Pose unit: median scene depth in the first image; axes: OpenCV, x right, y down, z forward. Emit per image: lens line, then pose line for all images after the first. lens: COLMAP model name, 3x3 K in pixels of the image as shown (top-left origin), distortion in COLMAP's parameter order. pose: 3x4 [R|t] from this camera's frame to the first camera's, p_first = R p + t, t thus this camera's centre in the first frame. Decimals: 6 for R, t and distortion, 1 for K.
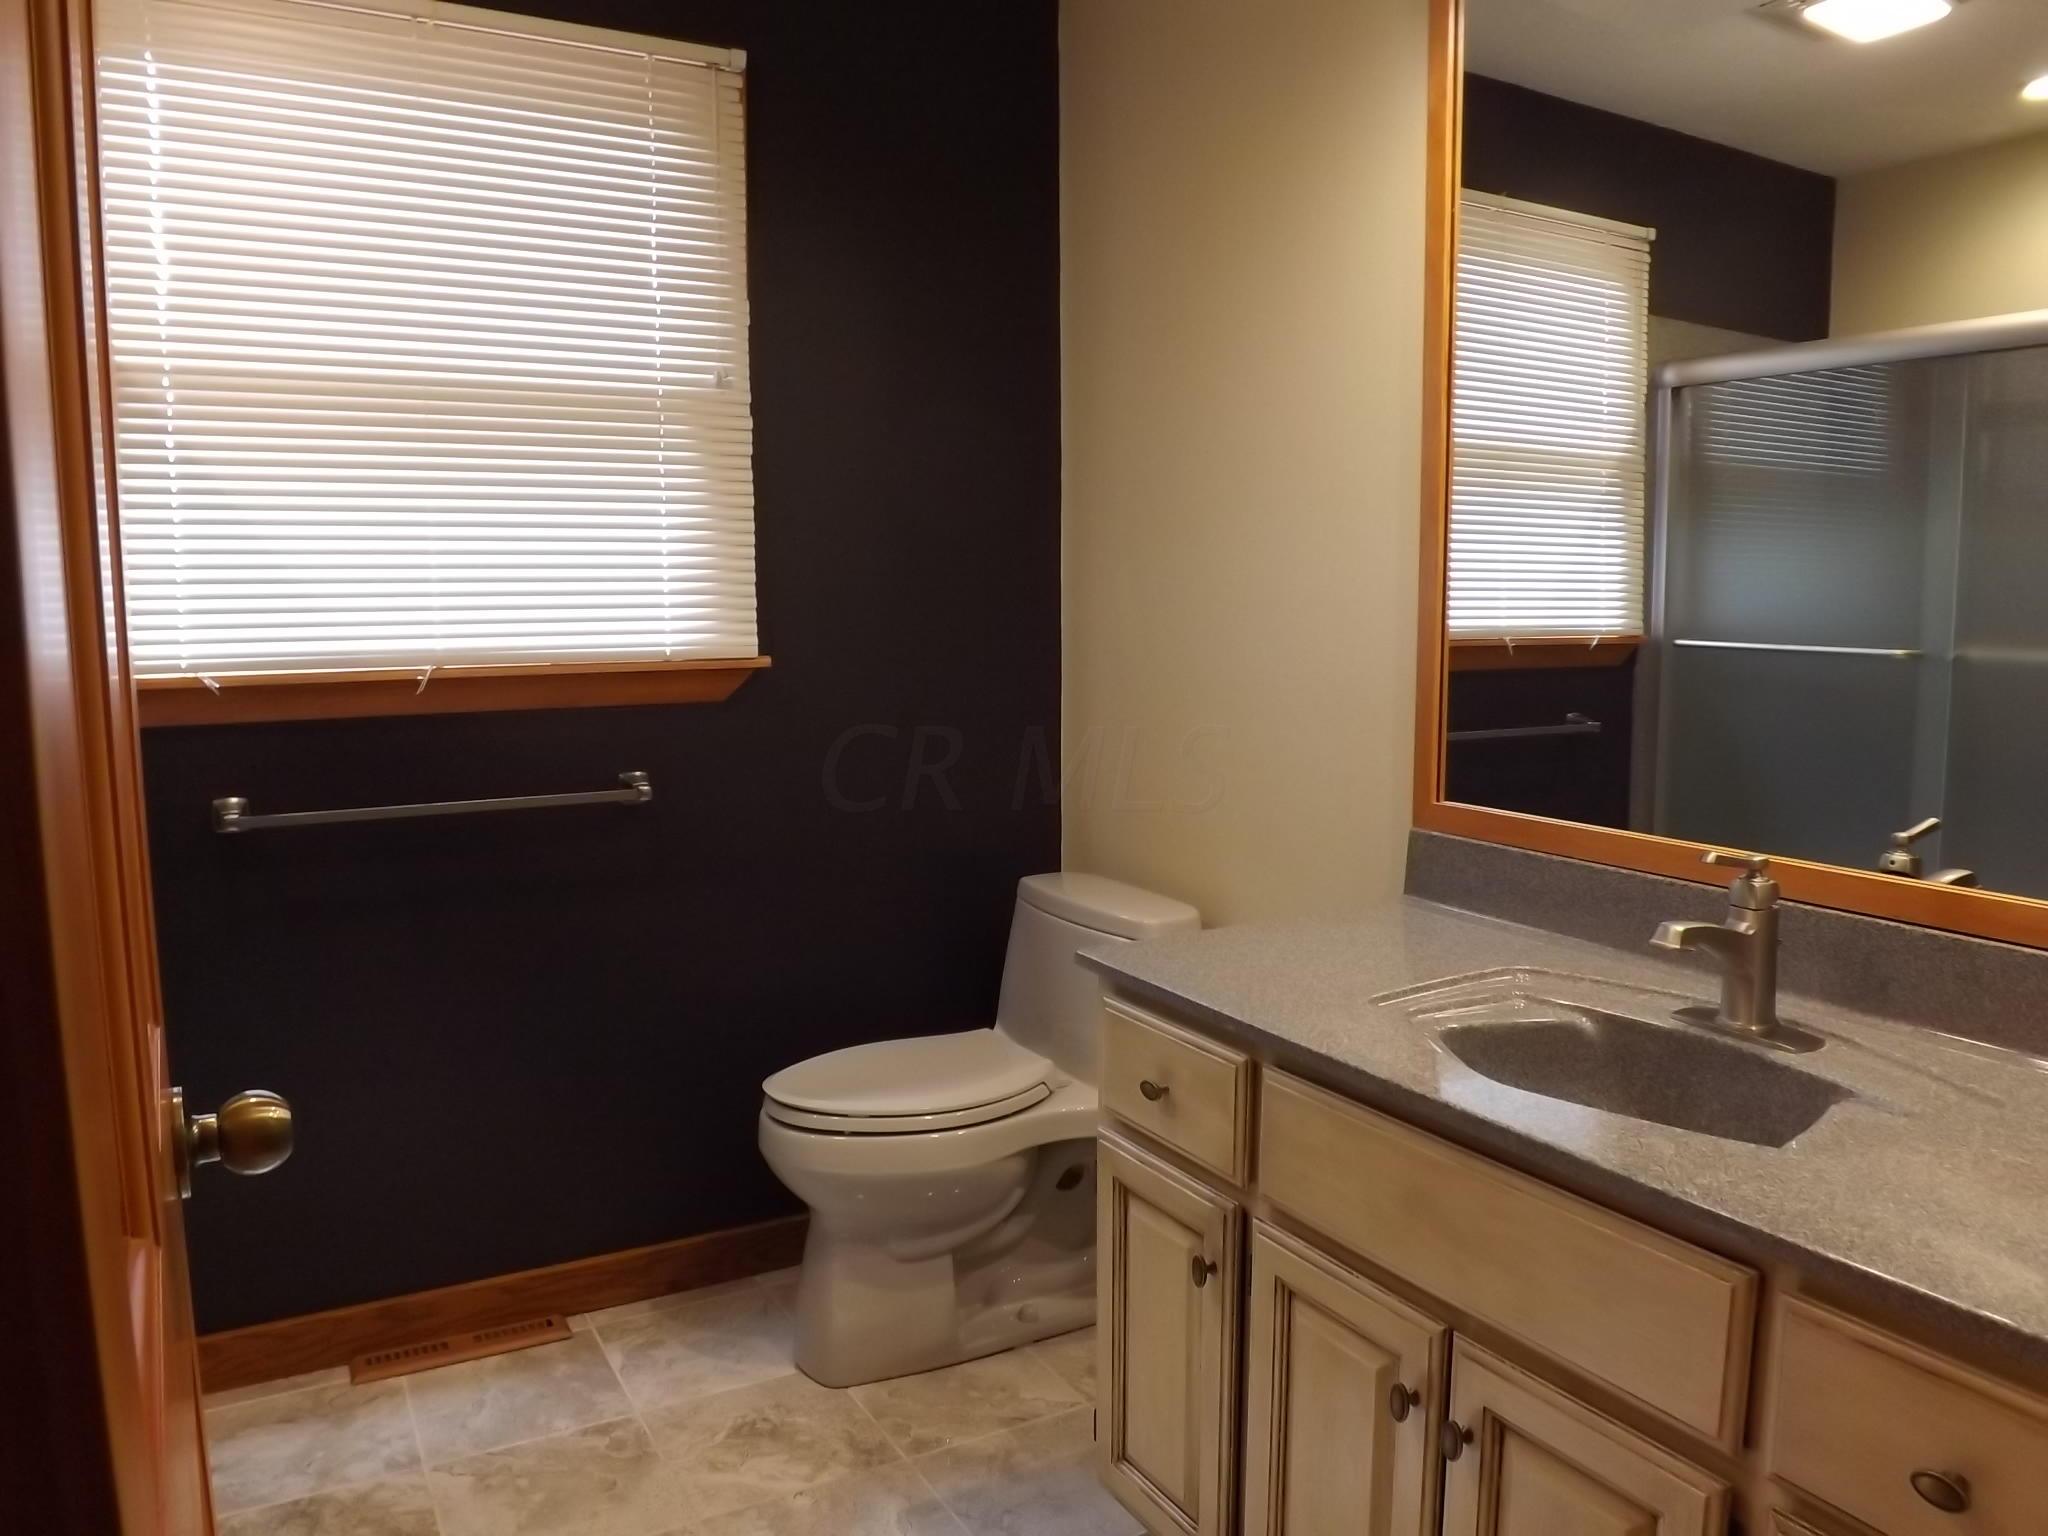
lens RADIAL K [[1466.9, 0, 1026.3], [0, 1466.9, 771.2], [0, 0, 1]] dist [-0.063253, 0.005429]
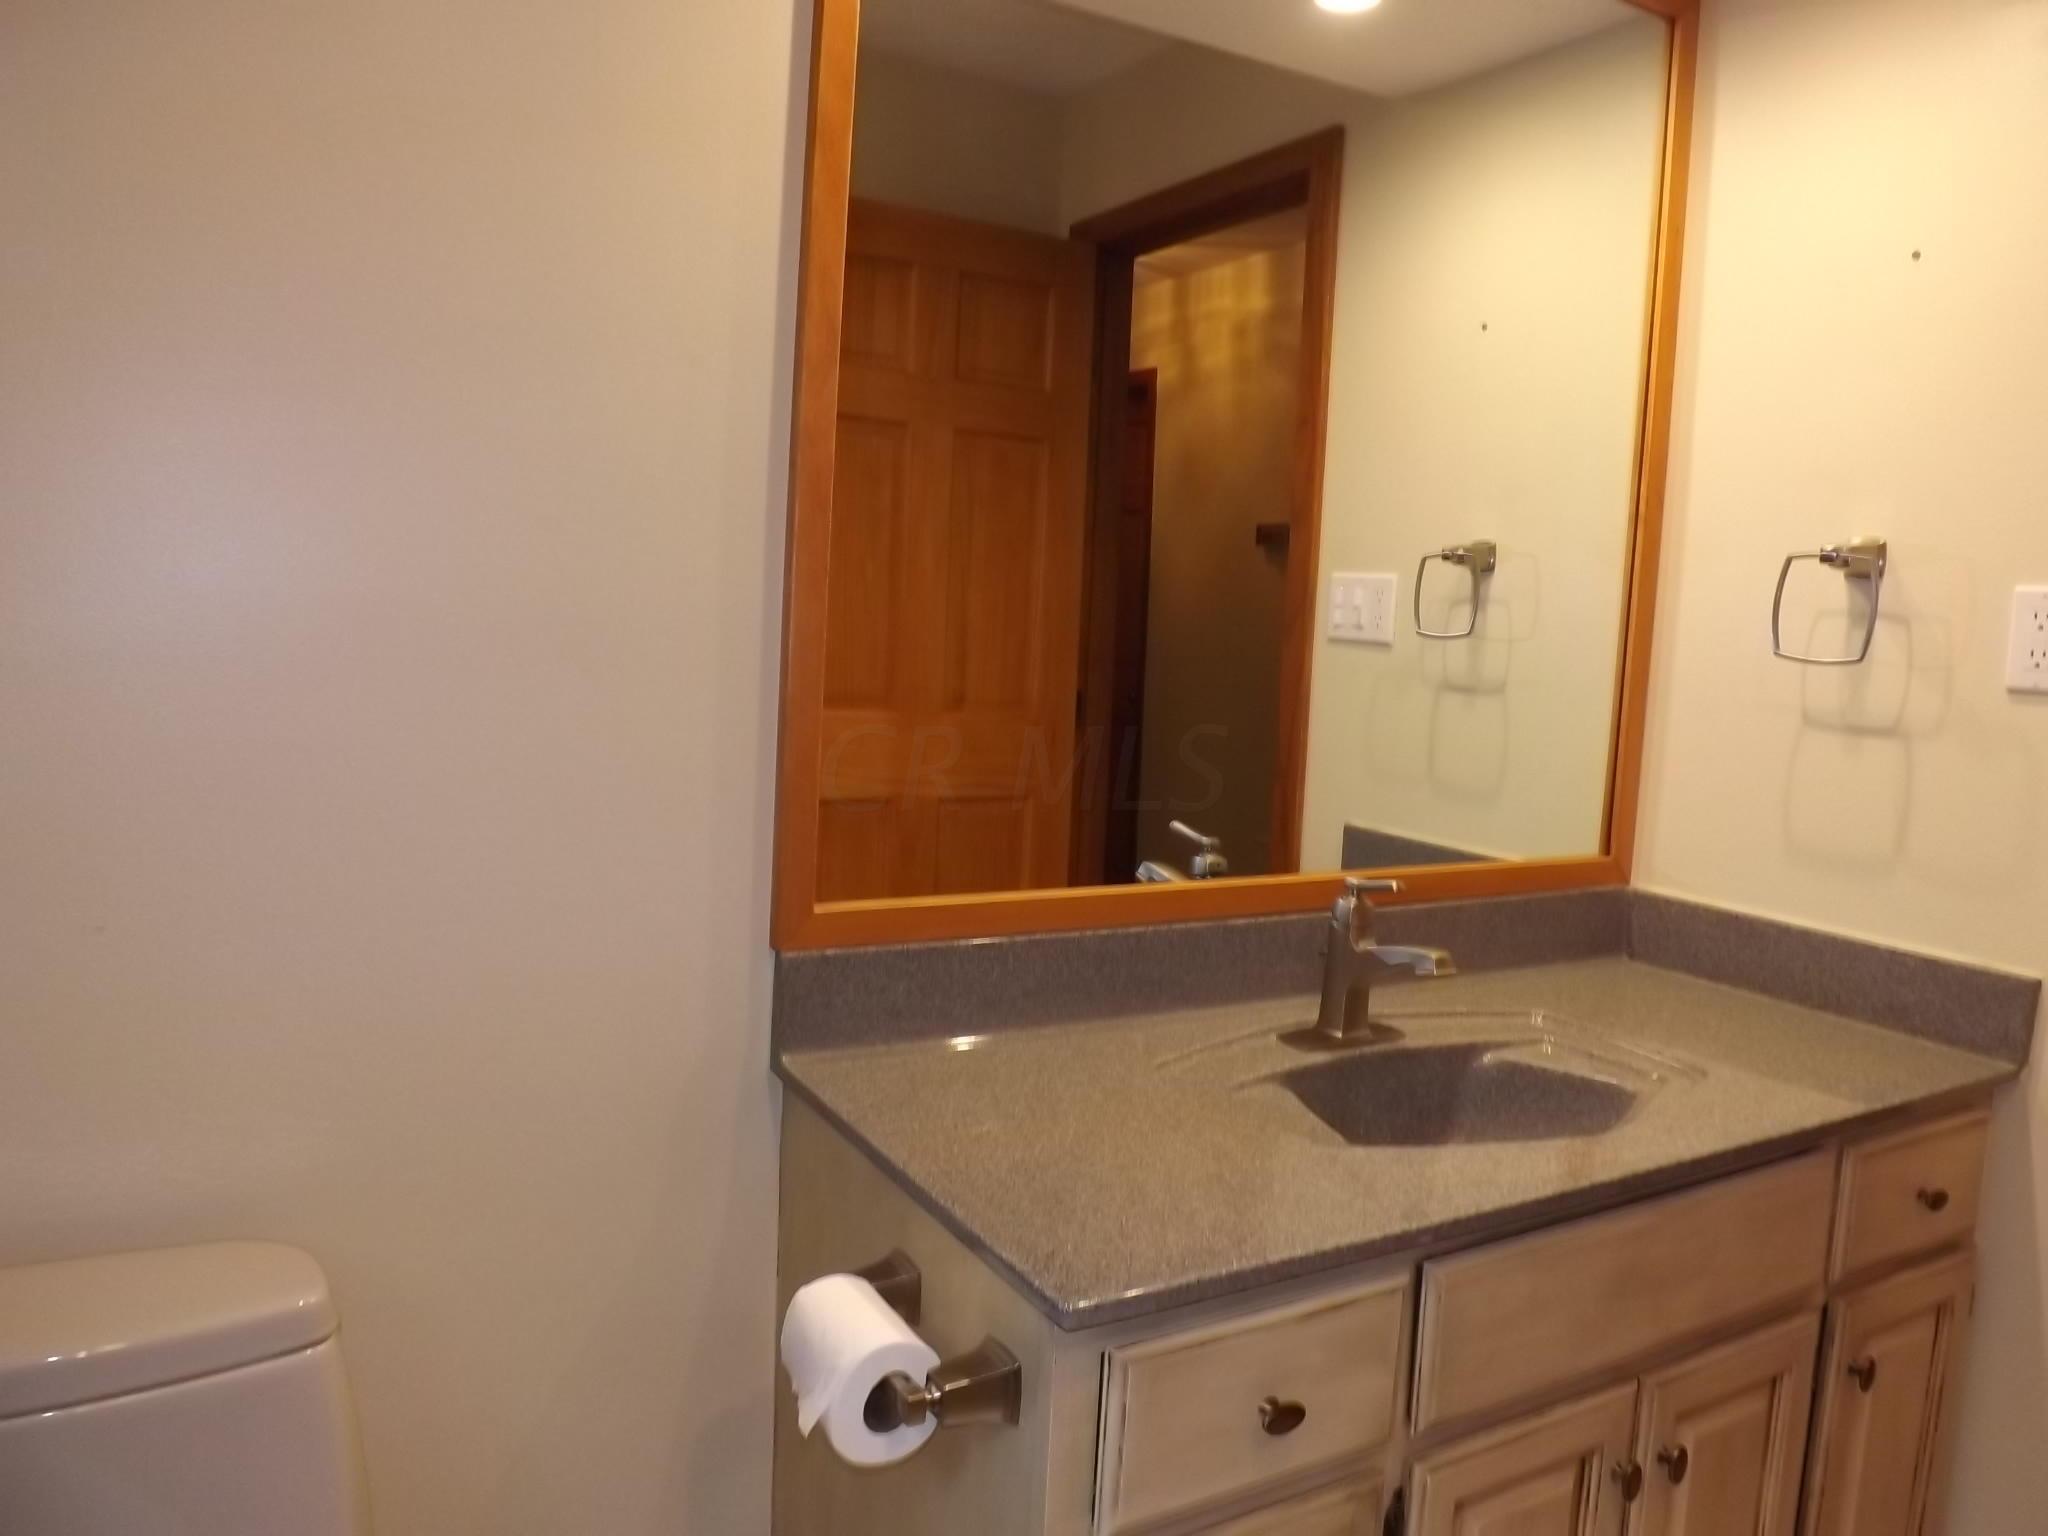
lens RADIAL K [[1466.9, 0, 1028.1], [0, 1466.9, 764.5], [0, 0, 1]] dist [-0.063253, 0.005429]
pose [[0.004987, -0.115637, 0.993279, -0.576036], [0.070408, 0.990867, 0.115002, -0.169248], [-0.997506, 0.069361, 0.013084, 1.177179]]
